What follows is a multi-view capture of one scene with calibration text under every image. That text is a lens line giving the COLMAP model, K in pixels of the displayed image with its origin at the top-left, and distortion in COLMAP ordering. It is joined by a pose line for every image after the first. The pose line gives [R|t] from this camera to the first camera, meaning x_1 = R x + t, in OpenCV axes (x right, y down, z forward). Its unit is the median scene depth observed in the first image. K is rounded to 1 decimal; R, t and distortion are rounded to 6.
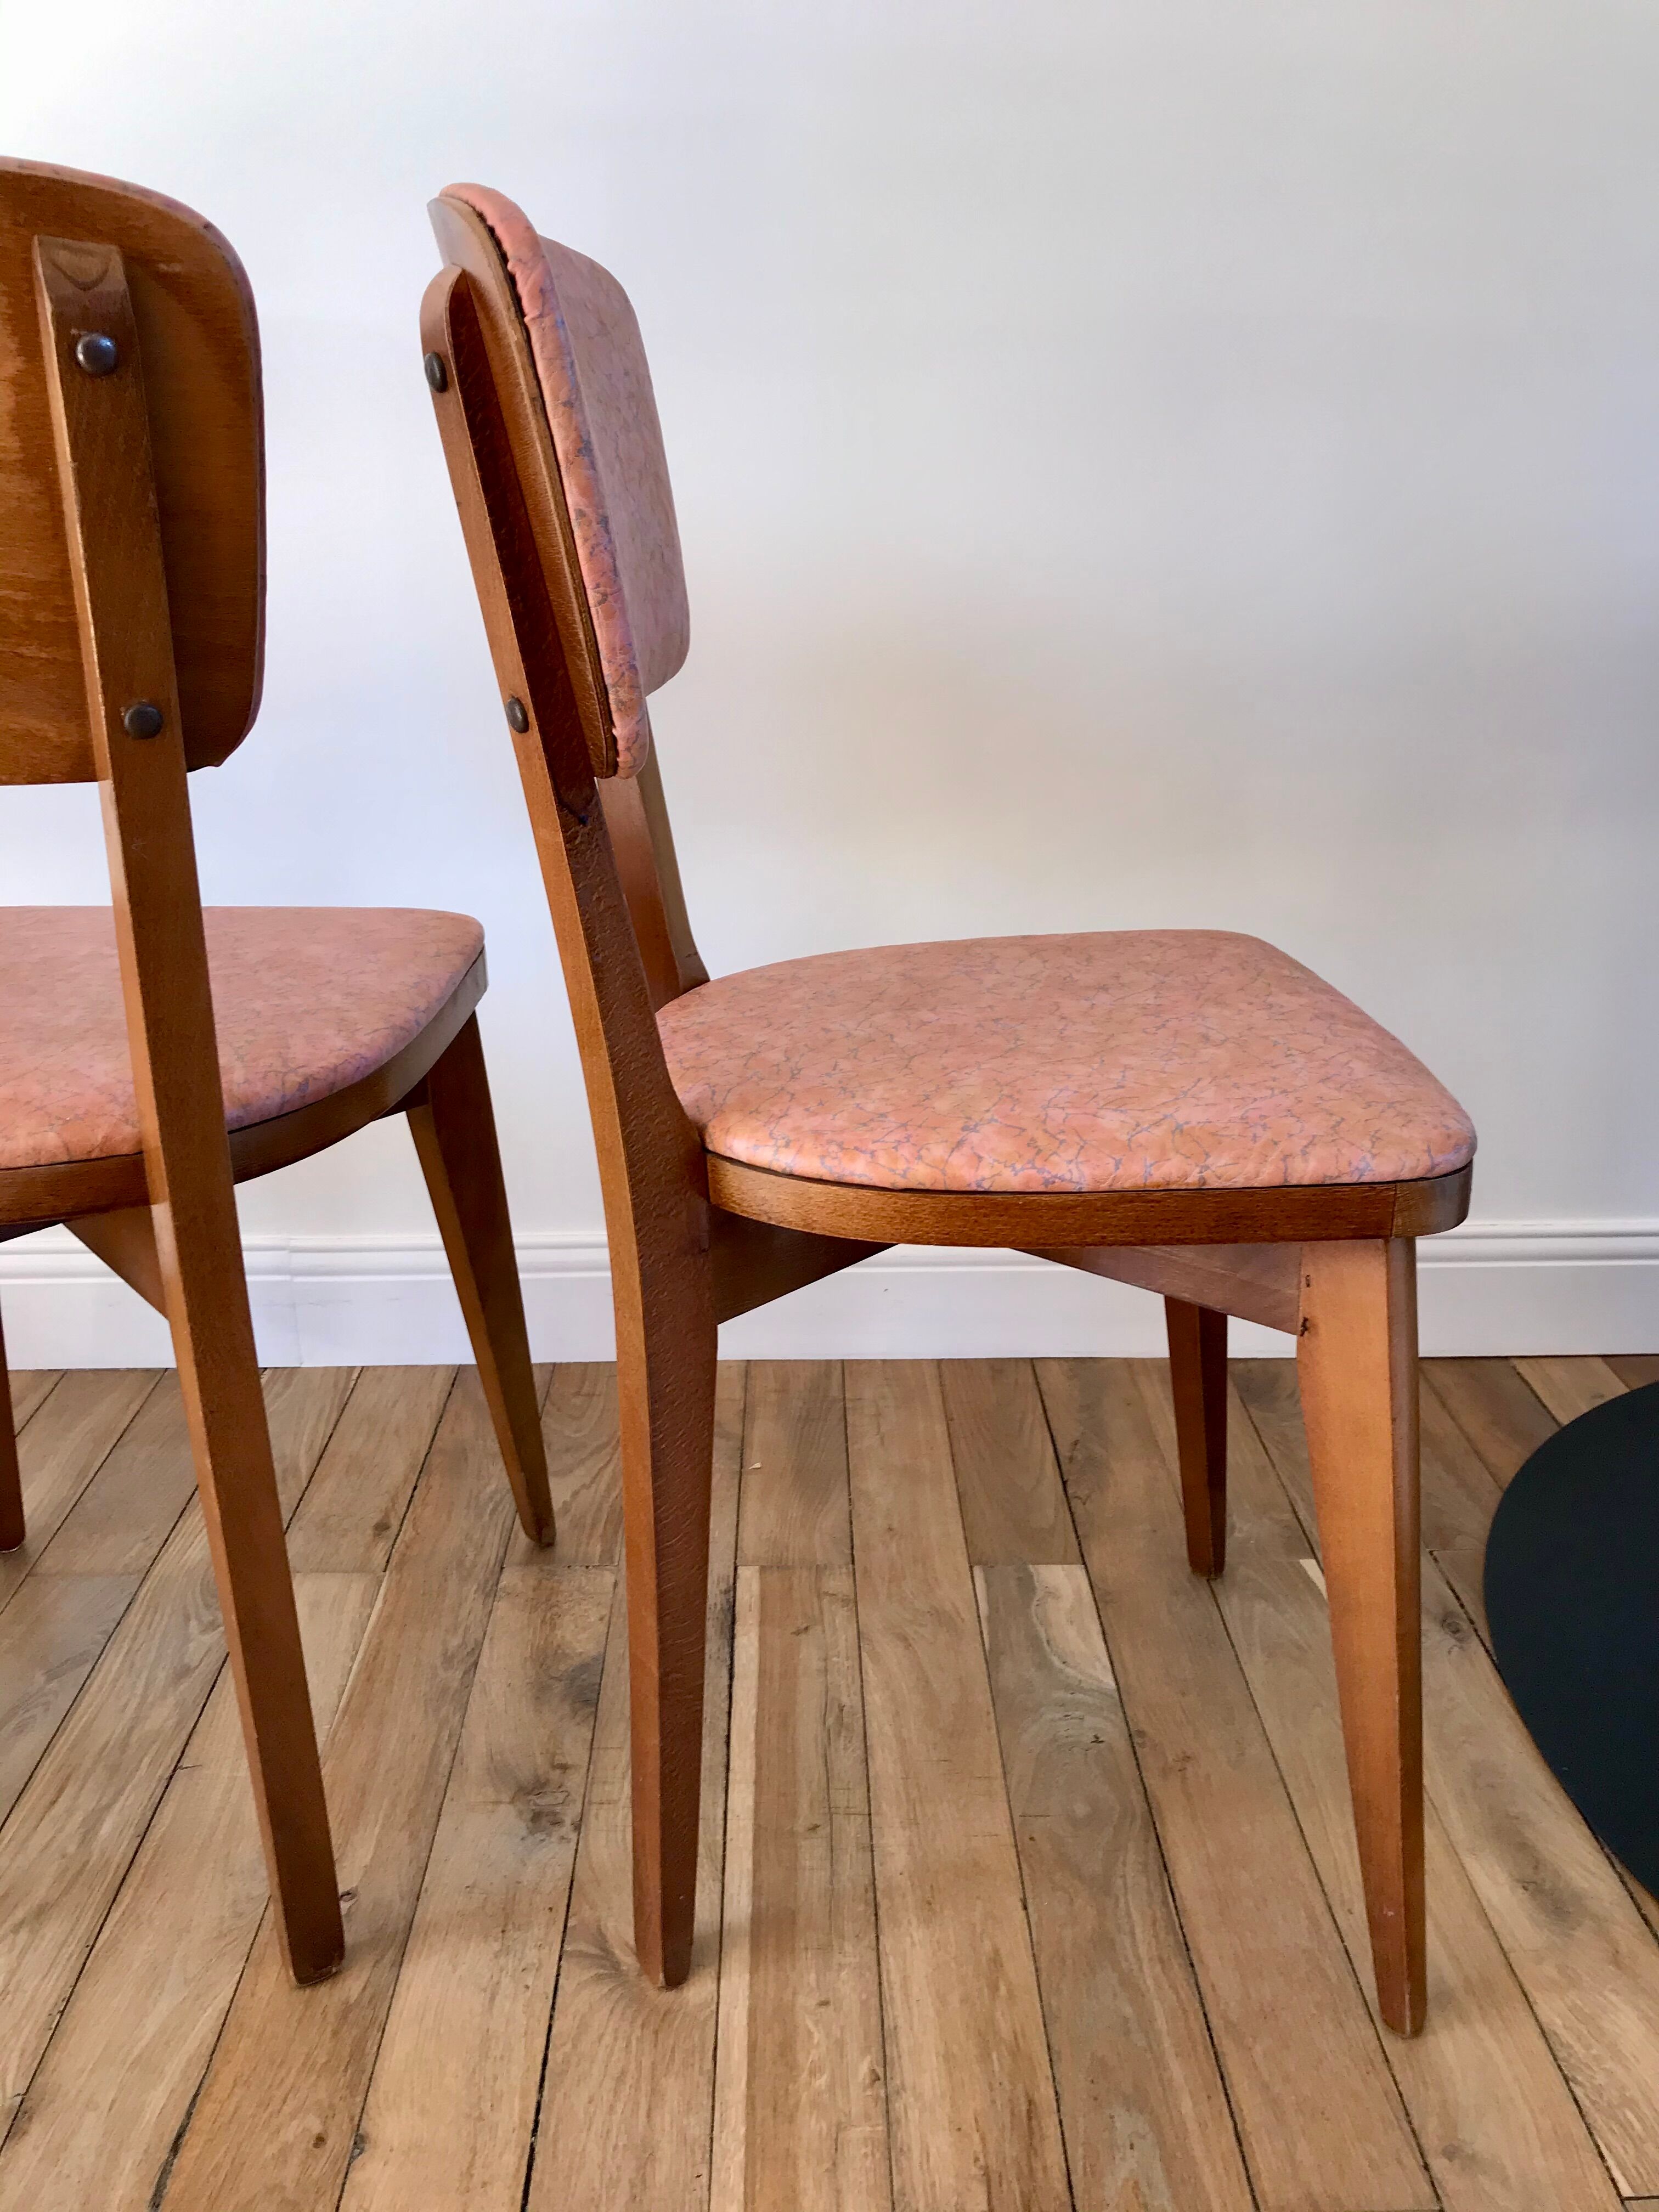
lens RADIAL K [[1810.4, 0, 849.9], [0, 1810.4, 1085.2], [0, 0, 1]] dist [0.026240, -0.013046]
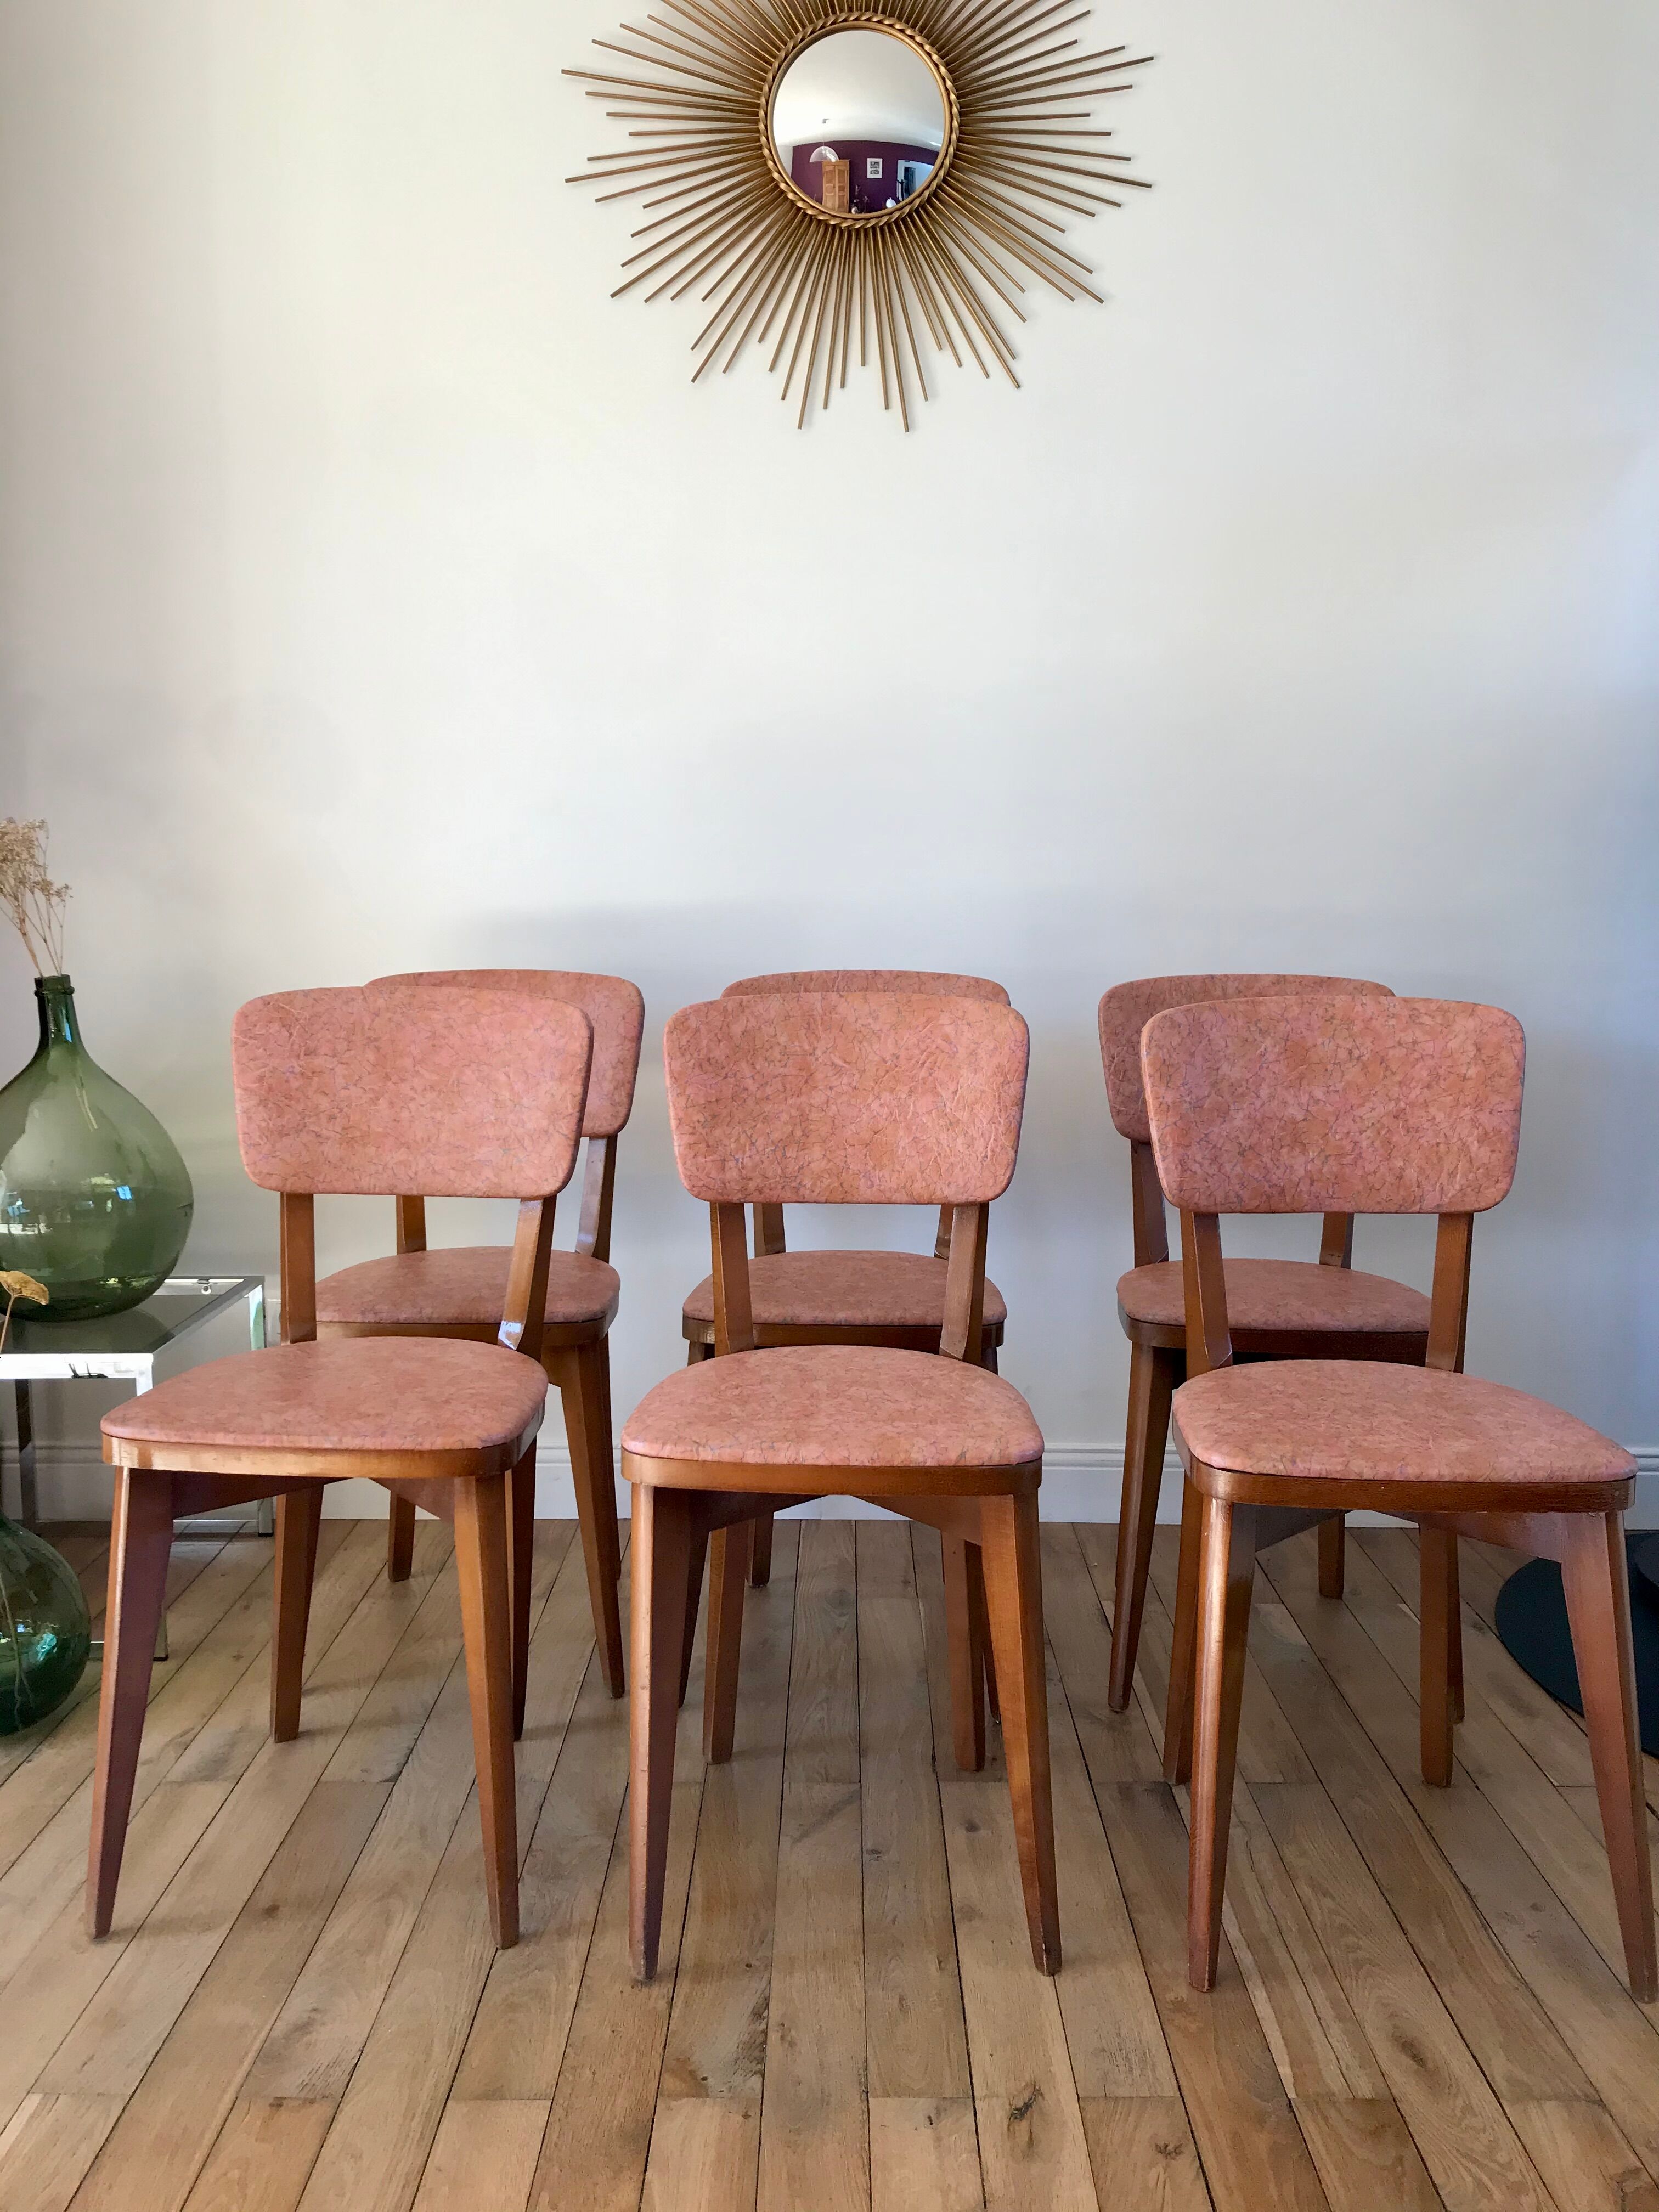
lens RADIAL K [[1859.1, 0, 836.1], [0, 1859.1, 1078.3], [0, 0, 1]] dist [0.025007, -0.002368]
pose [[0.999626, 0.010858, -0.025085, -0.363819], [-0.016514, 0.971204, -0.237677, 0.246733], [0.021782, 0.238002, 0.971020, -1.271997]]
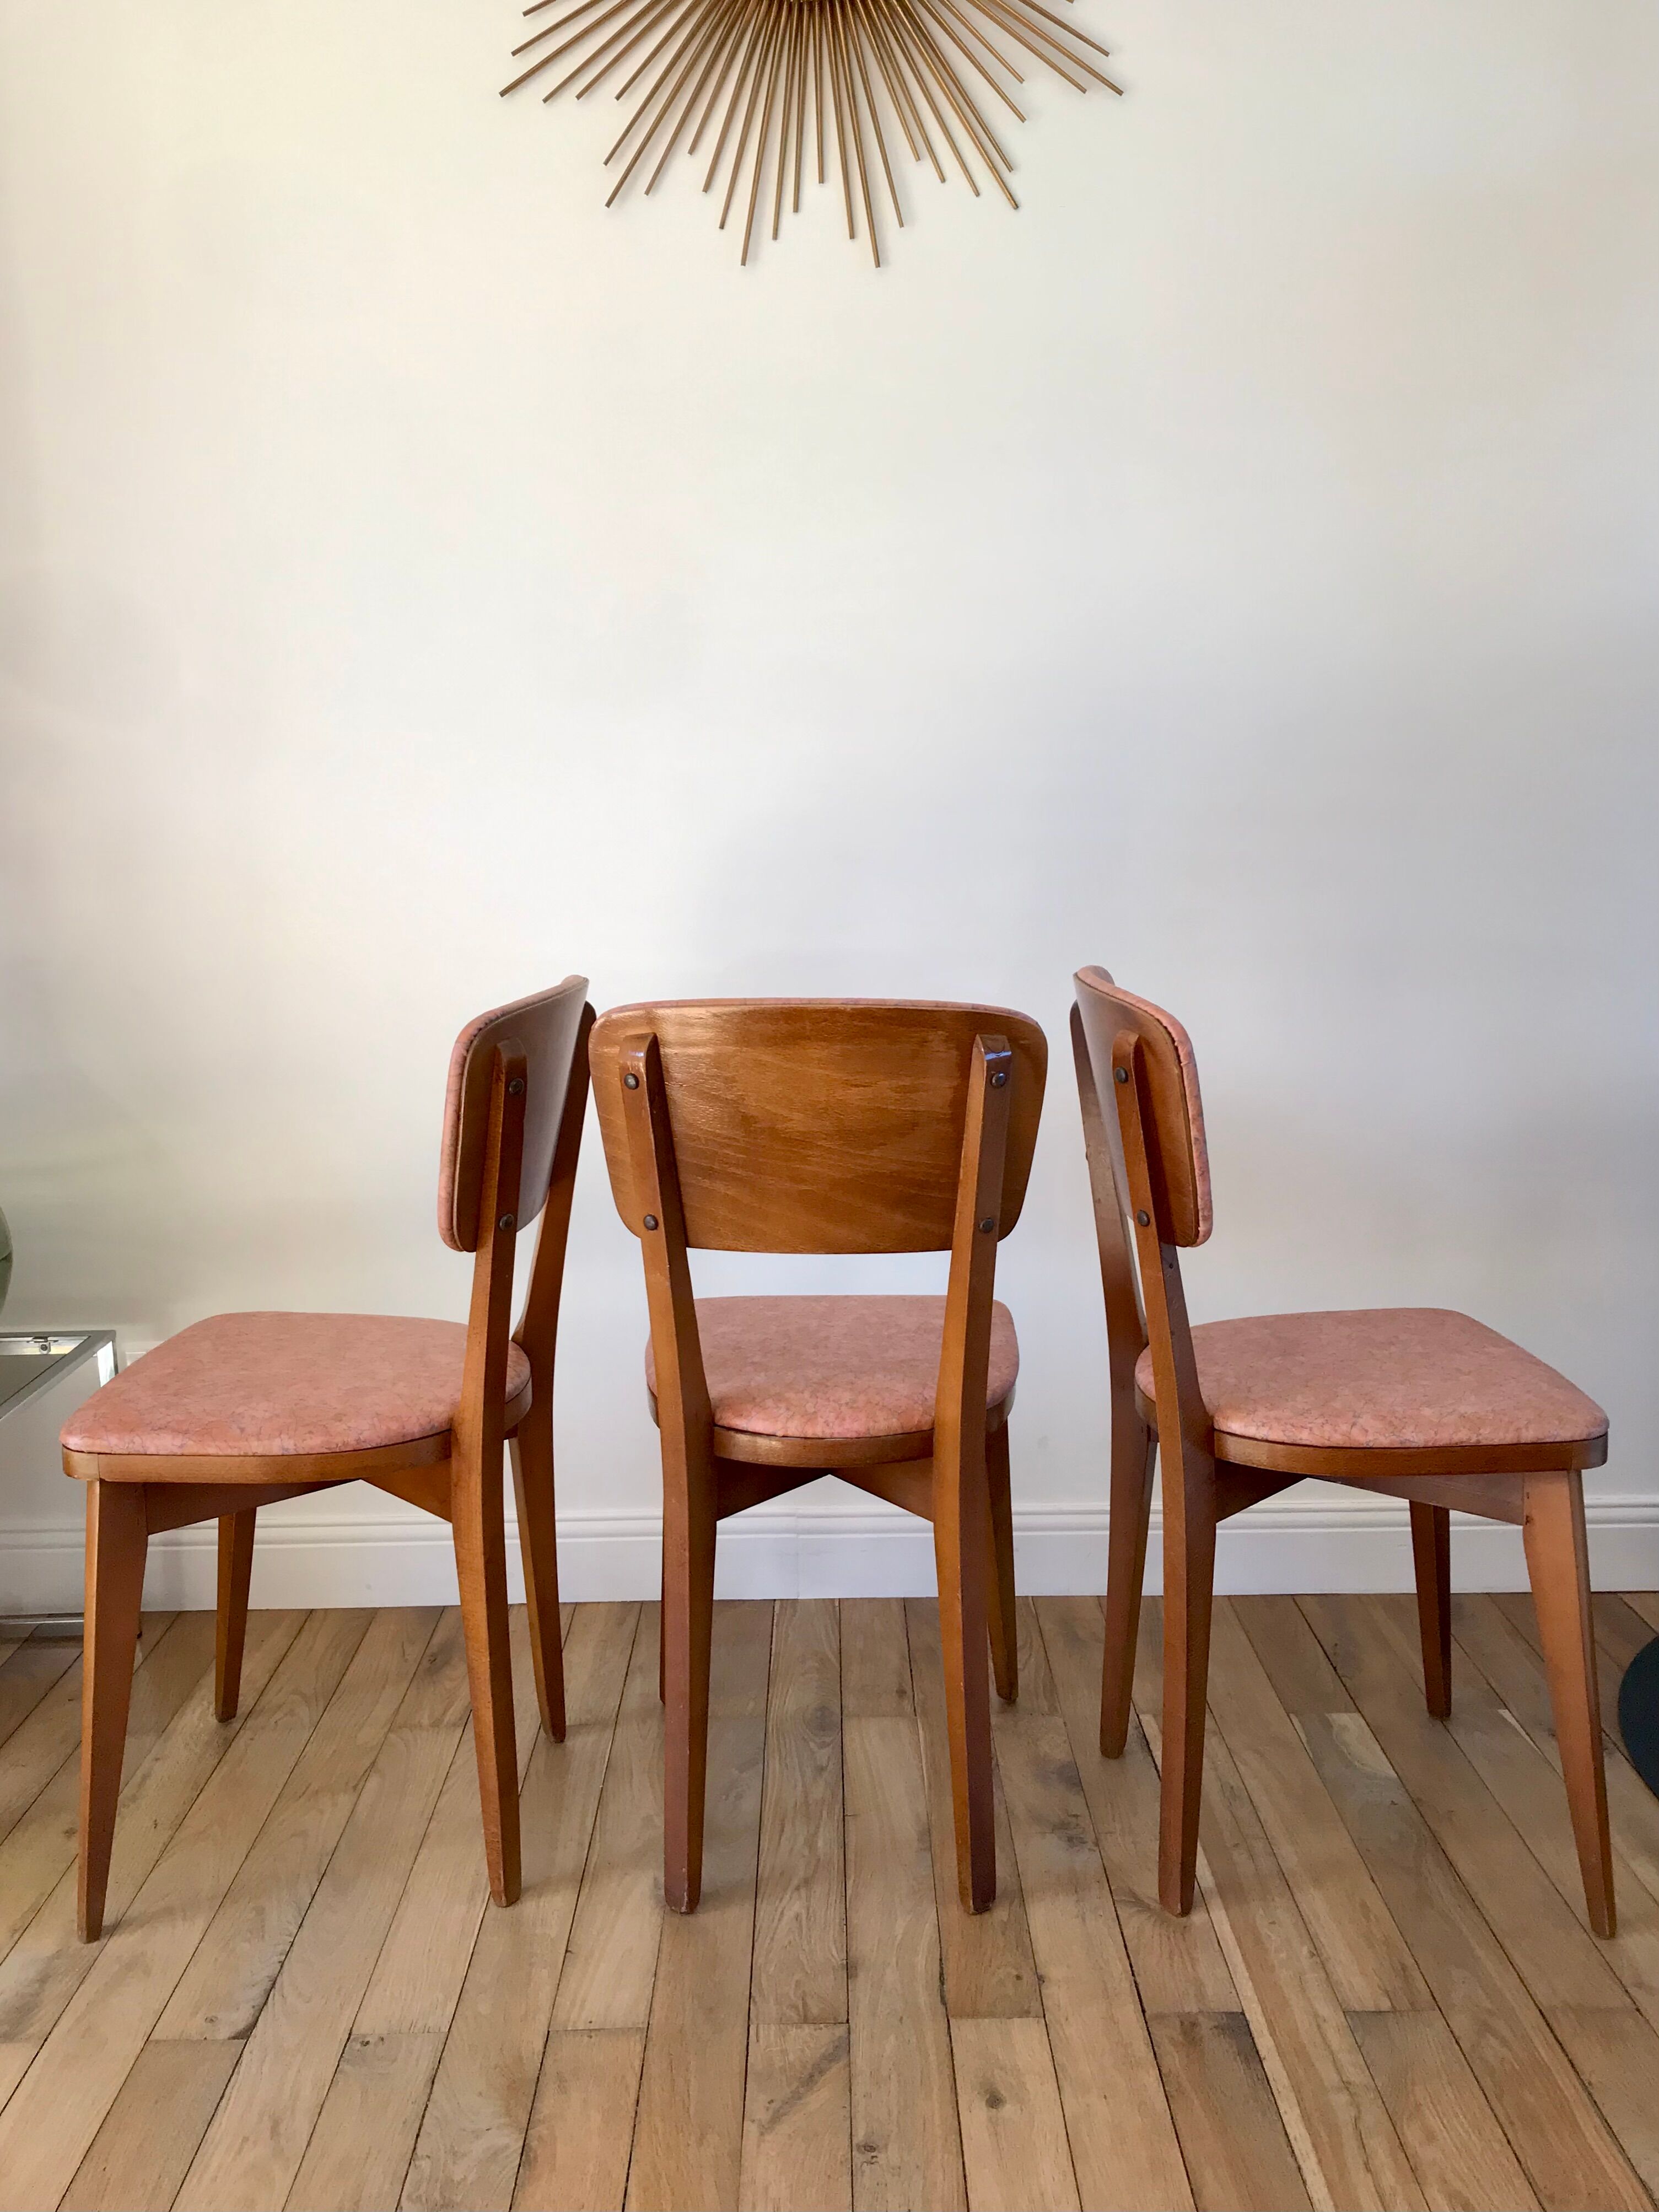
lens RADIAL K [[1833.4, 0, 839.5], [0, 1833.4, 1090.6], [0, 0, 1]] dist [0.045308, -0.034749]
pose [[0.999870, -0.007201, -0.014455, -0.359444], [0.004461, 0.983410, -0.181340, 0.028036], [0.015521, 0.181252, 0.983314, -0.824096]]
